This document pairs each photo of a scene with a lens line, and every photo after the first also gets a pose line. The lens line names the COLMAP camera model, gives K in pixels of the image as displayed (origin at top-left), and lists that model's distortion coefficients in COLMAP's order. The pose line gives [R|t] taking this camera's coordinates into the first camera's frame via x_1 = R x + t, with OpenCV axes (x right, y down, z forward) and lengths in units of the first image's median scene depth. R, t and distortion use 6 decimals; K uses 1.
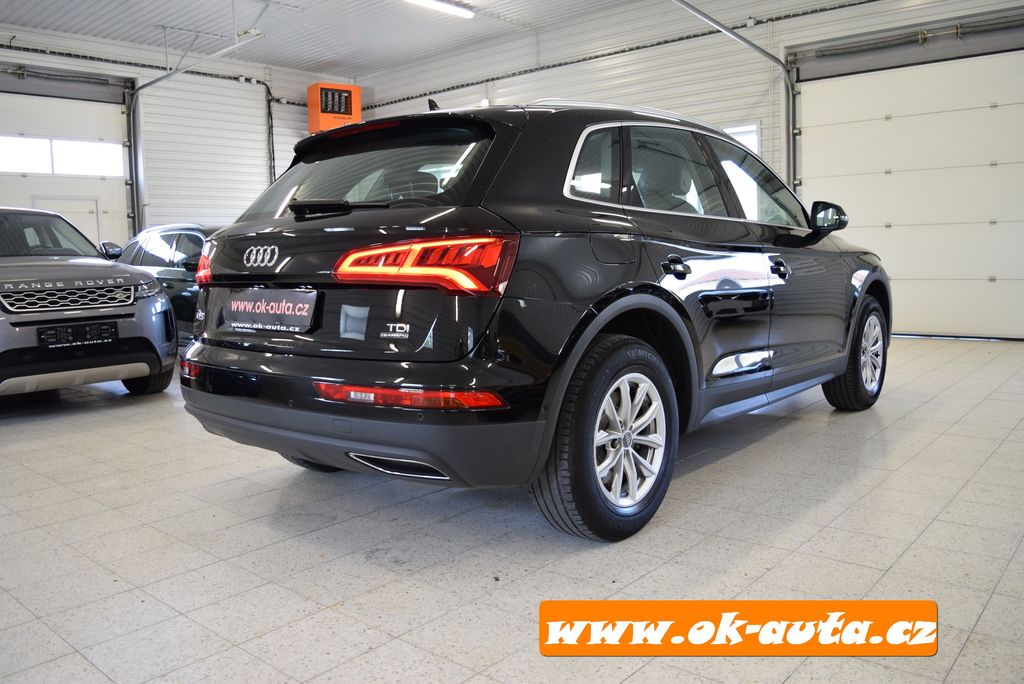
lens RADIAL K [[799.0, 0, 515.8], [0, 799.0, 345.9], [0, 0, 1]] dist [-0.094676, 0.020093]
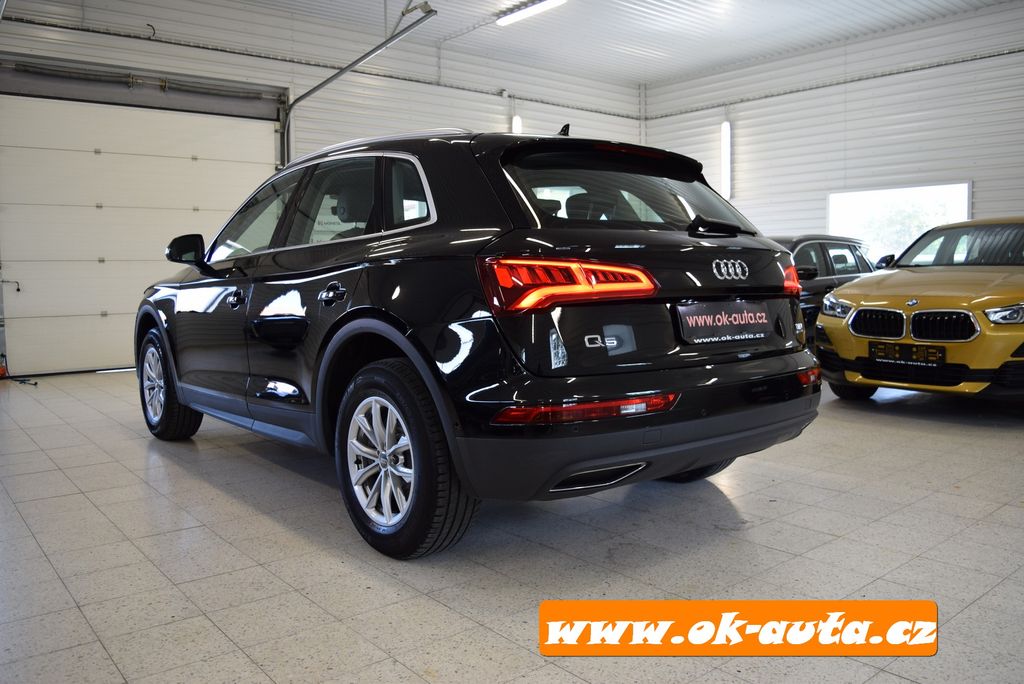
lens RADIAL K [[799.0, 0, 515.8], [0, 799.0, 345.9], [0, 0, 1]] dist [-0.094676, 0.020093]
pose [[0.167669, -0.057593, 0.984160, -0.756811], [0.112562, 0.992882, 0.038926, -0.046837], [-0.979396, 0.104252, 0.172959, 0.599938]]
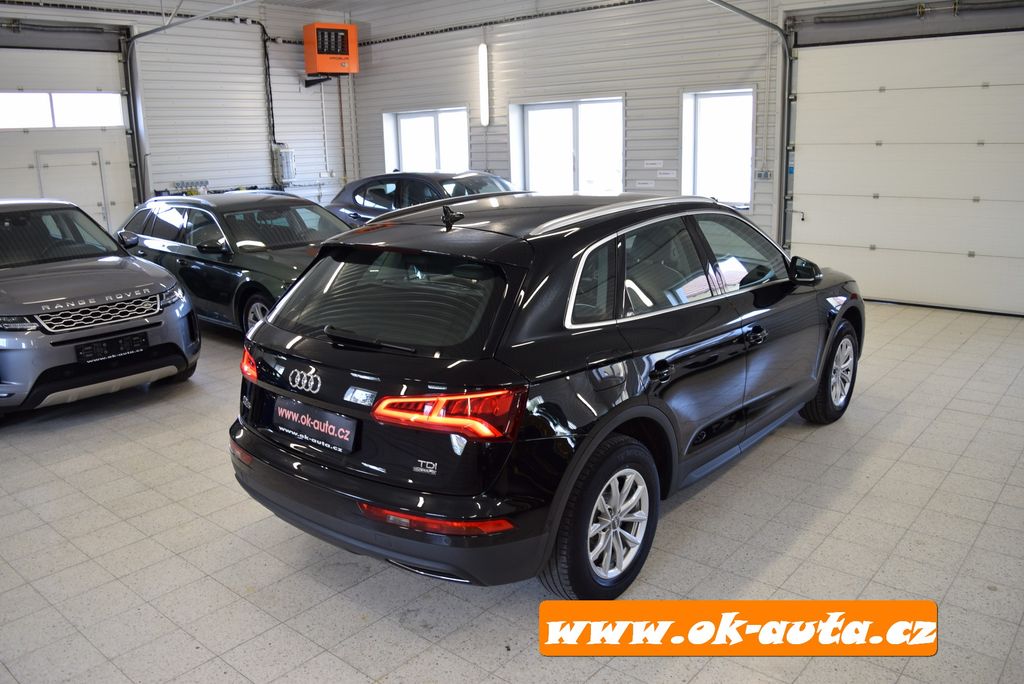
lens RADIAL K [[799.0, 0, 515.8], [0, 799.0, 345.9], [0, 0, 1]] dist [-0.094676, 0.020093]
pose [[0.999974, 0.001249, 0.007067, -0.010895], [-0.002186, 0.990955, 0.134175, -0.174880], [-0.006836, -0.134187, 0.990932, -0.083609]]
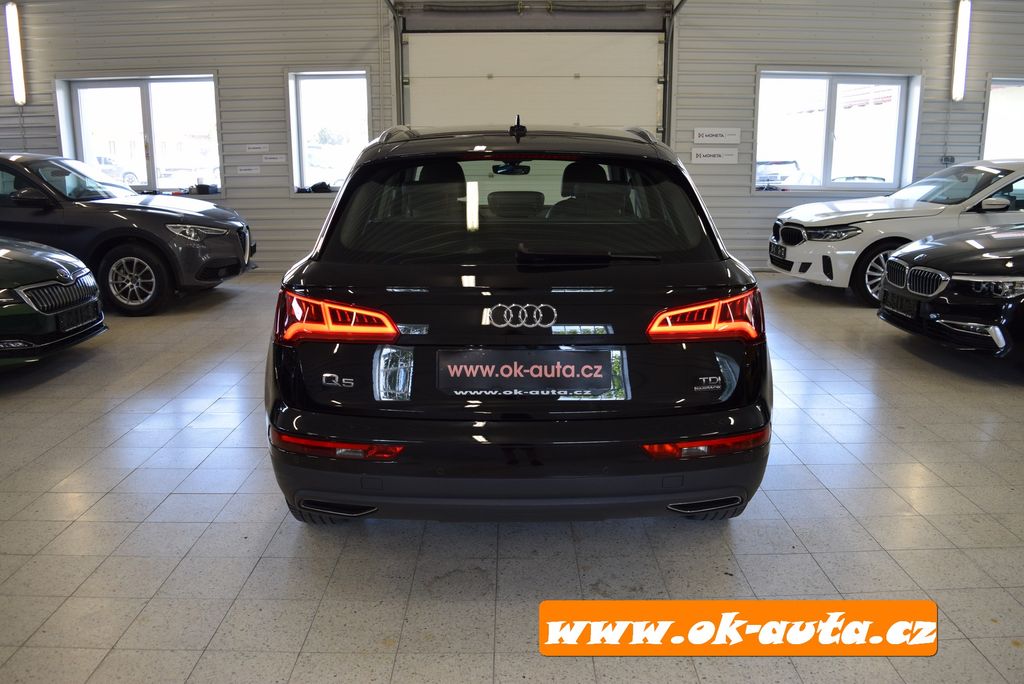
lens RADIAL K [[799.0, 0, 515.8], [0, 799.0, 345.9], [0, 0, 1]] dist [-0.094676, 0.020093]
pose [[0.753036, -0.127266, 0.645555, -0.493992], [0.053951, 0.989755, 0.132189, -0.107632], [-0.655764, -0.064714, 0.752187, 0.178852]]
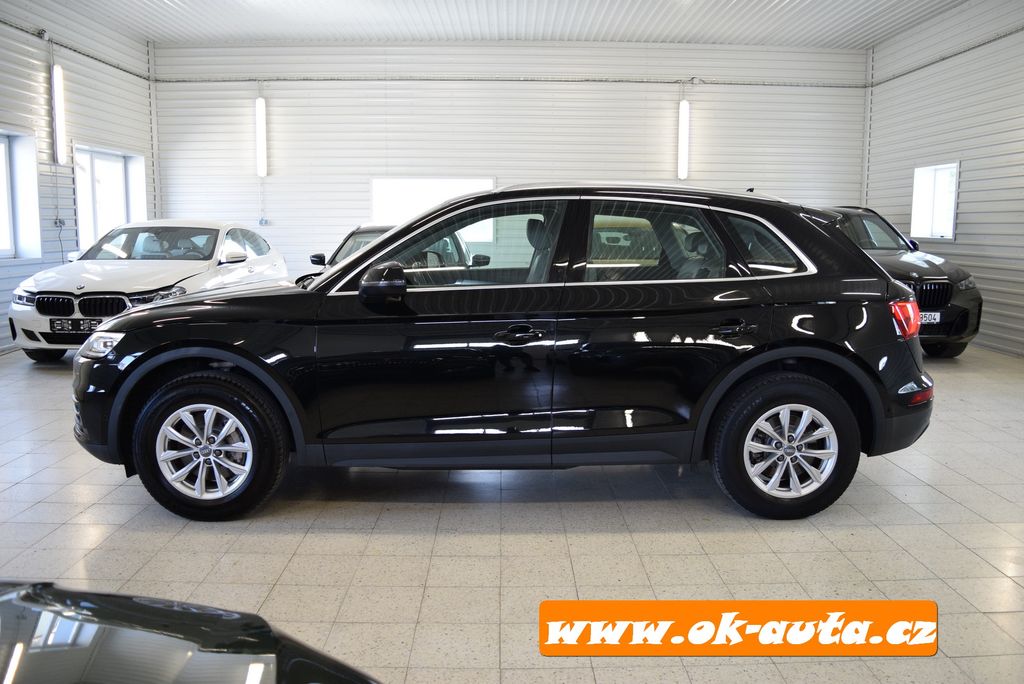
lens RADIAL K [[799.0, 0, 515.8], [0, 799.0, 345.9], [0, 0, 1]] dist [-0.094676, 0.020093]
pose [[-0.661469, -0.084748, 0.745169, -0.592352], [0.095391, 0.976018, 0.195679, -0.230991], [-0.743882, 0.200518, -0.637521, 1.487613]]
